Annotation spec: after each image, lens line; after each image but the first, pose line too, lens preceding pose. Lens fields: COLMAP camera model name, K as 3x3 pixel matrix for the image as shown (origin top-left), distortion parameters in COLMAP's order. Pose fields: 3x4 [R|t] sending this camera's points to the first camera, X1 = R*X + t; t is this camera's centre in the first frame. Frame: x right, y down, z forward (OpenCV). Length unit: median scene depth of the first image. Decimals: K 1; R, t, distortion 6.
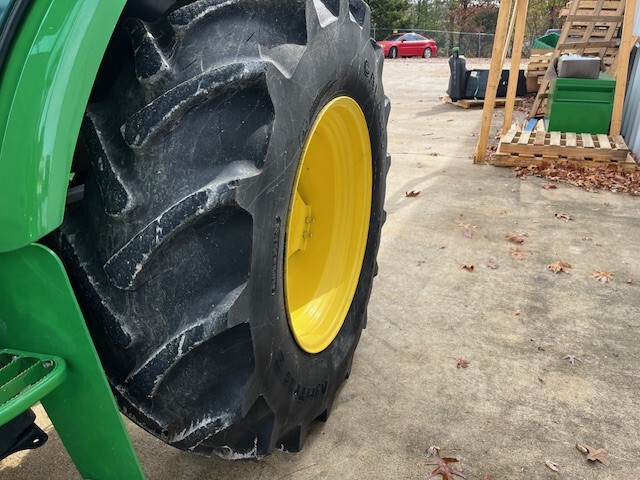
lens RADIAL K [[473.7, 0, 321.2], [0, 473.7, 237.8], [0, 0, 1]] dist [0.031404, -0.011843]
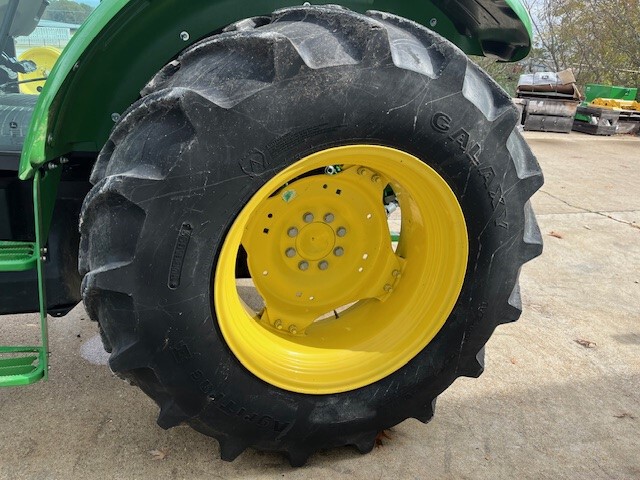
lens RADIAL K [[473.7, 0, 320.9], [0, 473.7, 242.8], [0, 0, 1]] dist [0.031404, -0.011843]
pose [[0.650279, 0.323659, -0.687301, 0.890979], [-0.371497, 0.924632, 0.083935, -0.213557], [0.662667, 0.200749, 0.721507, 0.400227]]
